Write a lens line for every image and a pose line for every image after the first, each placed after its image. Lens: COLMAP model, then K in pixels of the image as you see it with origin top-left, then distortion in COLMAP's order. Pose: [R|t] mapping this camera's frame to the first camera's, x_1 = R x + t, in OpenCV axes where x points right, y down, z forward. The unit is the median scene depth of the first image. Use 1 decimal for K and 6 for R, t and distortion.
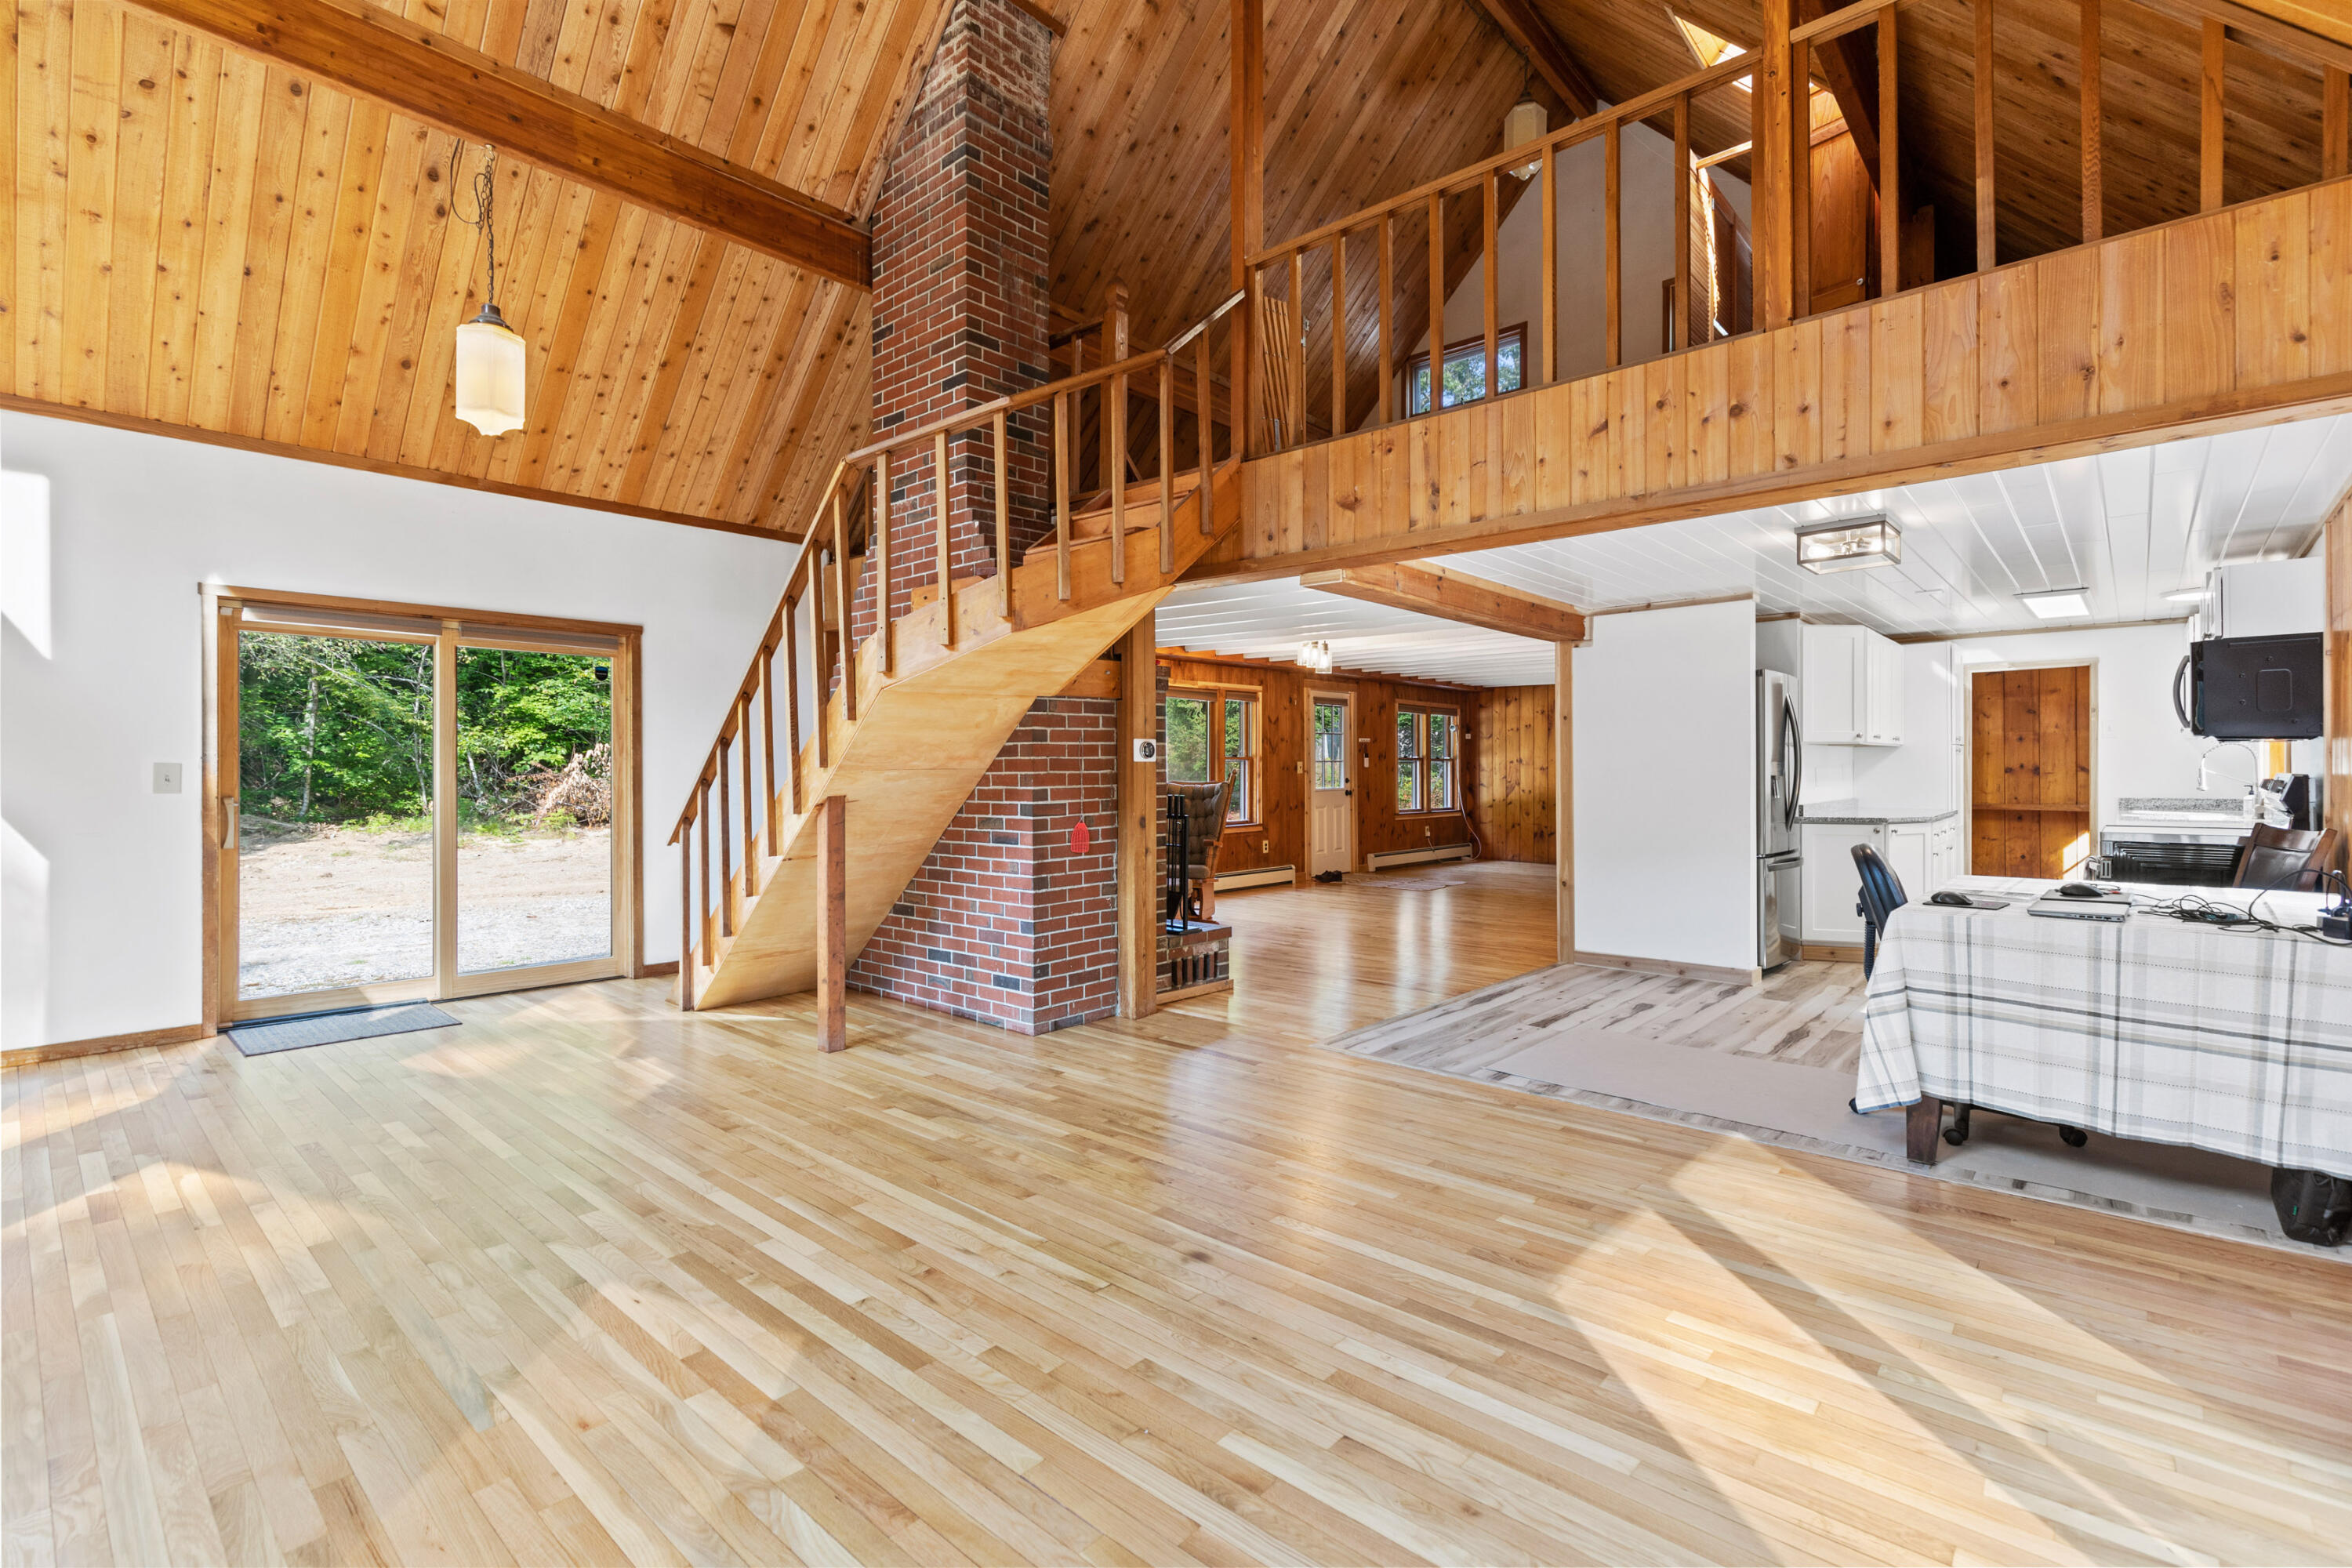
lens RADIAL K [[1057.7, 0, 1189.0], [0, 1057.7, 768.4], [0, 0, 1]] dist [0.003367, 0.000123]
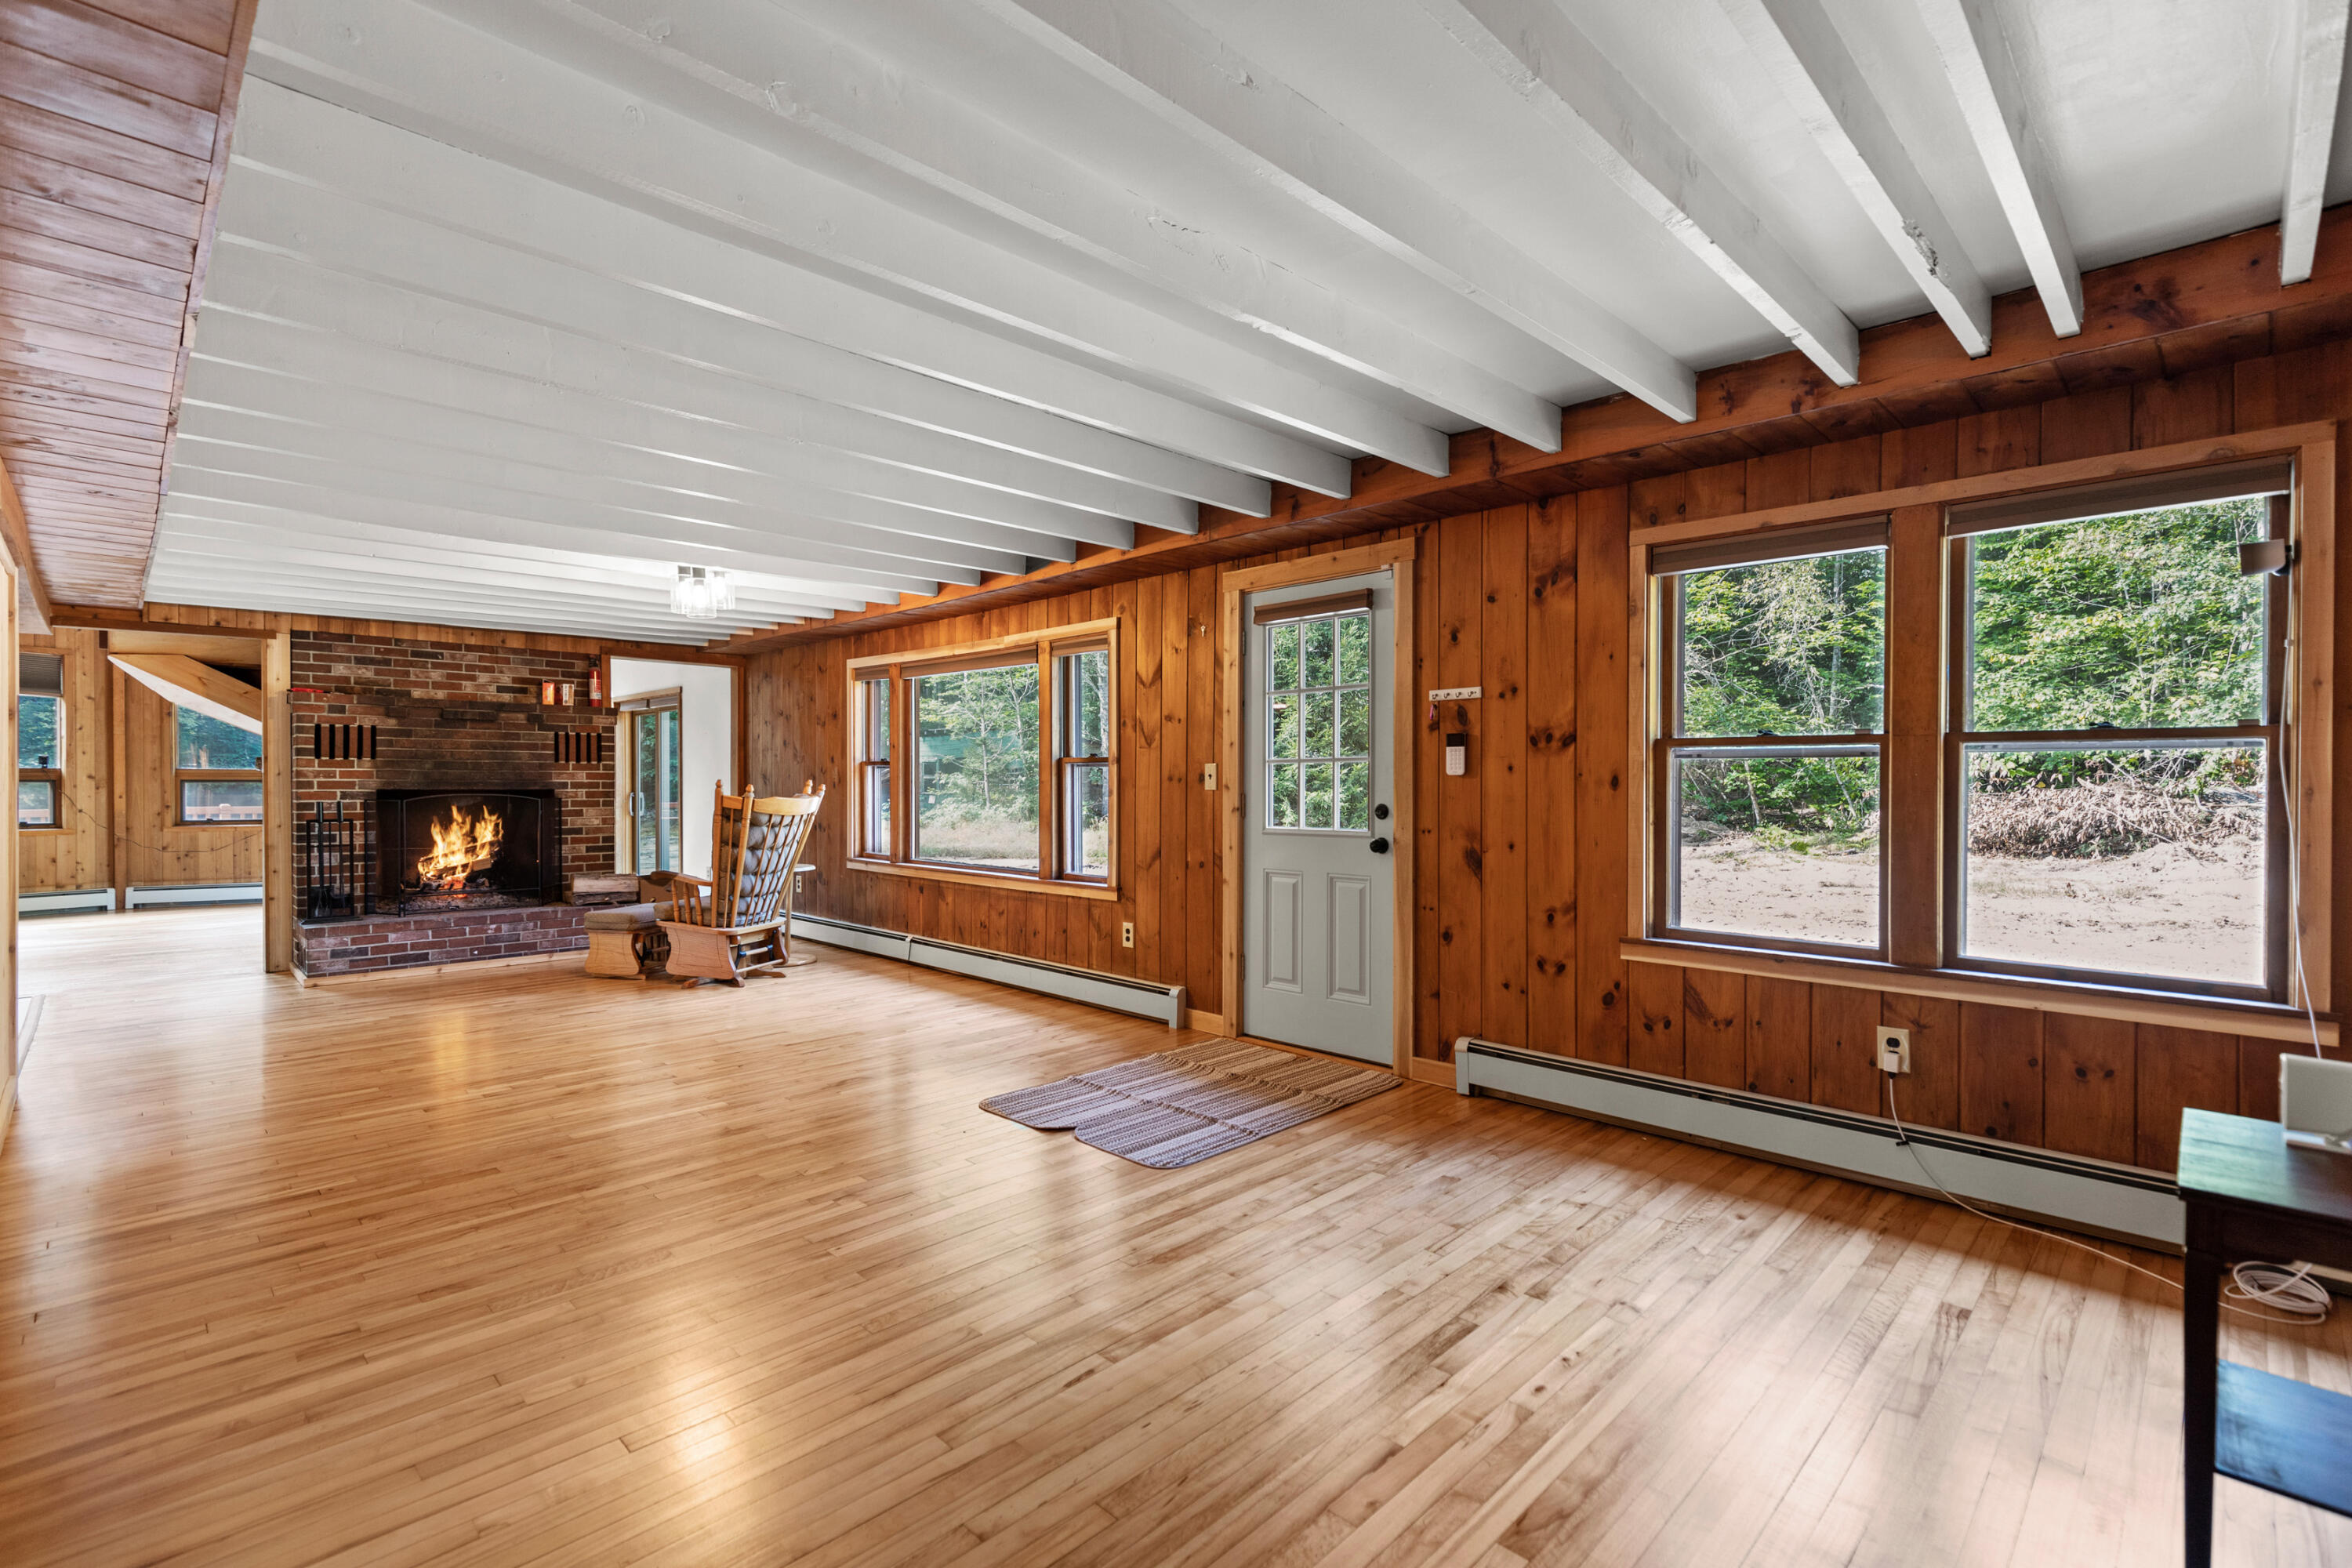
lens RADIAL K [[1057.7, 0, 1189.0], [0, 1057.7, 768.4], [0, 0, 1]] dist [0.003367, 0.000123]
pose [[-0.049391, 0.000206, -0.998779, 0.516621], [0.003235, 0.999995, 0.000046, -0.003916], [0.998774, -0.003229, -0.049392, 0.954160]]
